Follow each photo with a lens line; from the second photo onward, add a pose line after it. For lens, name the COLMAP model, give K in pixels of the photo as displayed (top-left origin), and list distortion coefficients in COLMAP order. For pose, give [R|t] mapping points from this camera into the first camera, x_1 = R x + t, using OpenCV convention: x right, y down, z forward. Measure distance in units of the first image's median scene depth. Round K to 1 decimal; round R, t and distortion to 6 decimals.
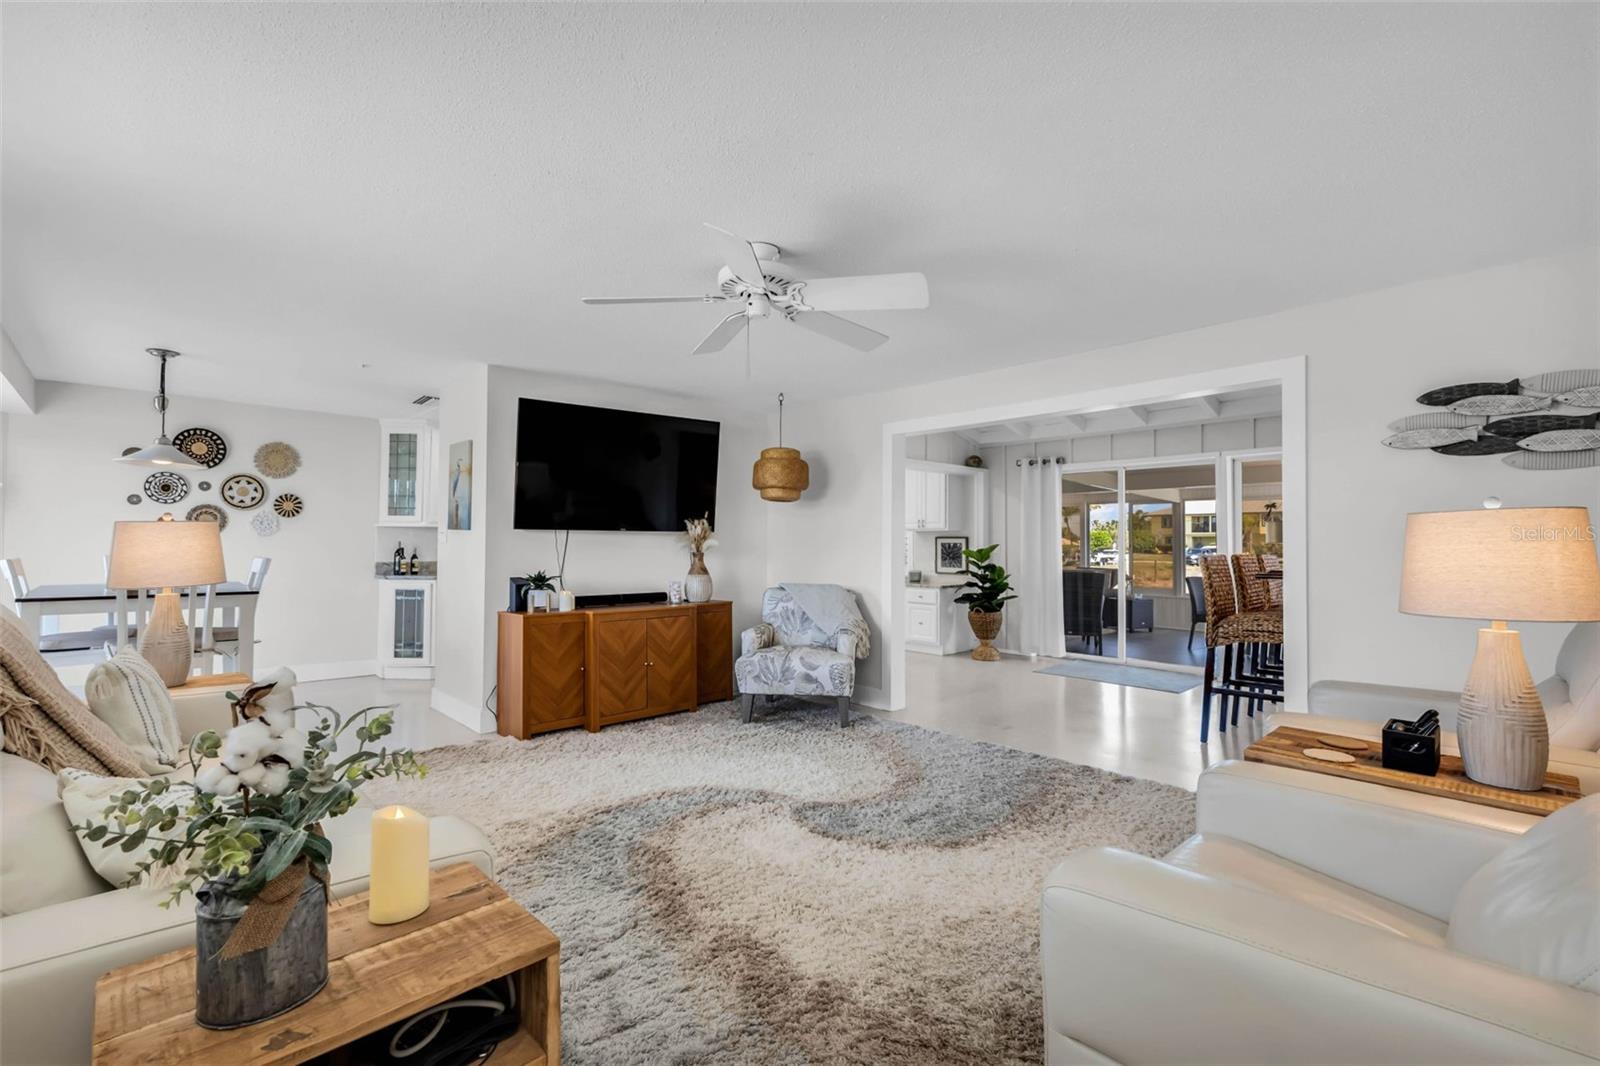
lens RADIAL K [[710.9, 0, 793.6], [0, 710.9, 529.2], [0, 0, 1]] dist [0.008978, -0.001723]
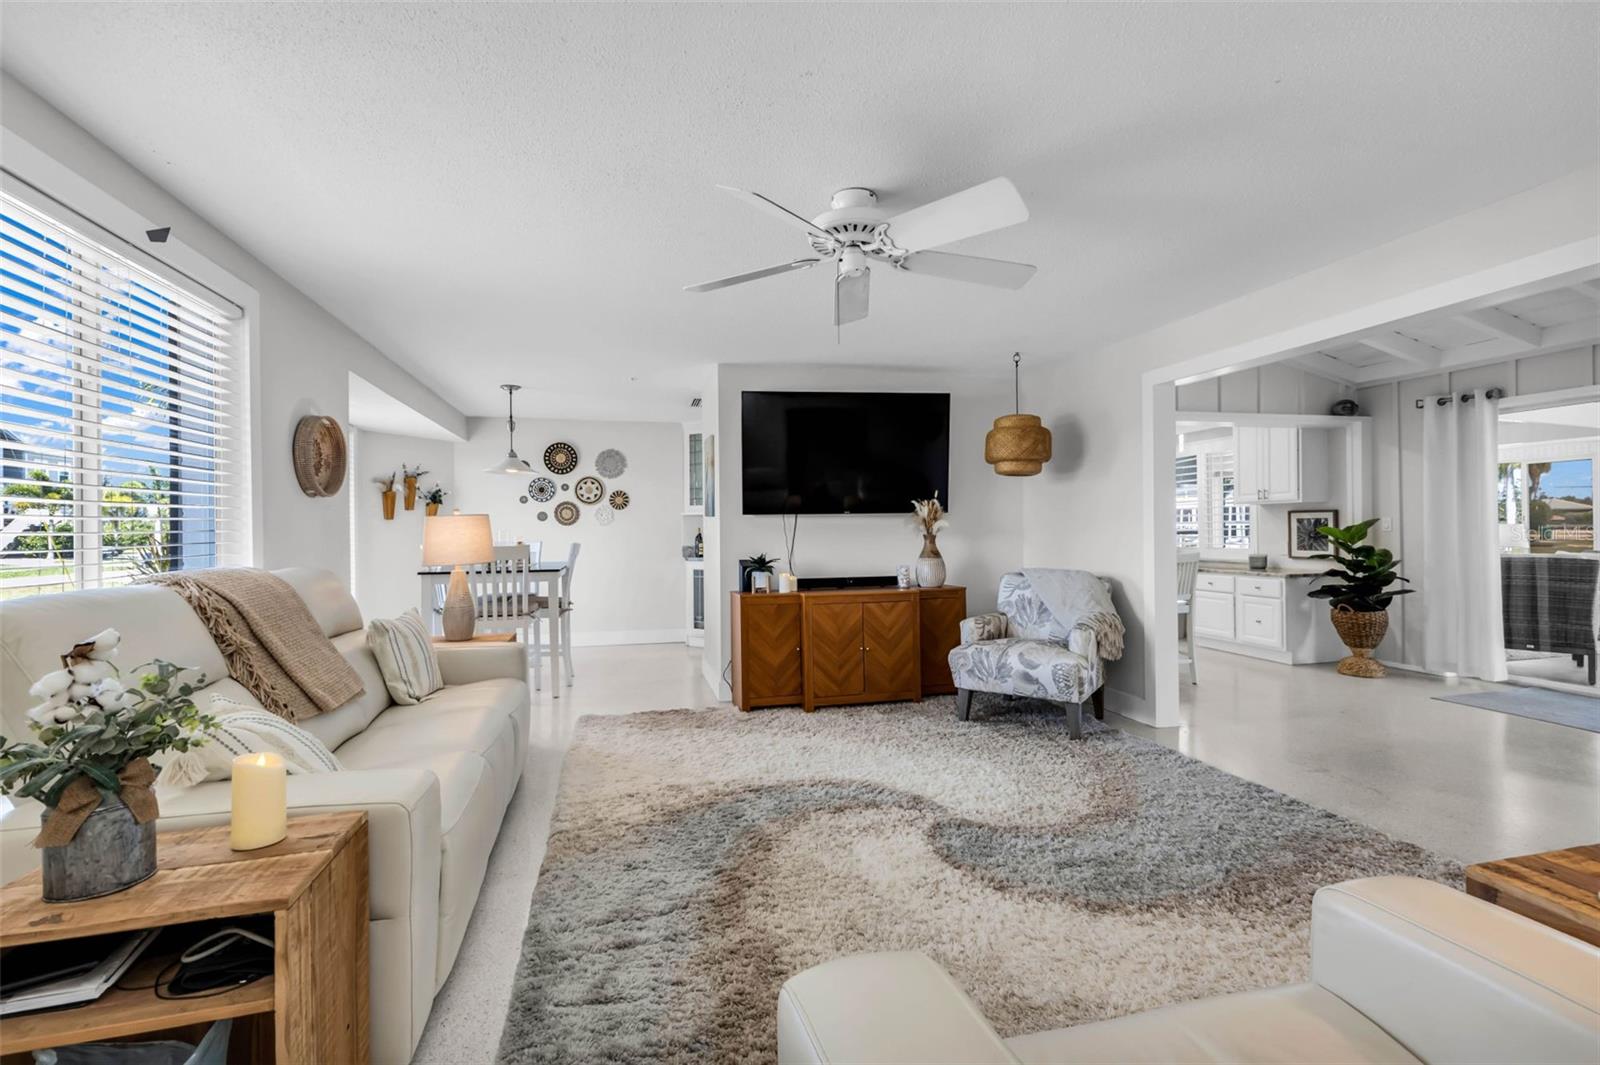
lens RADIAL K [[710.9, 0, 789.5], [0, 710.9, 530.1], [0, 0, 1]] dist [0.008978, -0.001723]
pose [[0.868118, -0.014125, -0.496157, 0.199437], [0.026684, 0.999478, 0.018233, 0.005198], [0.495641, -0.029067, 0.868041, 0.104310]]
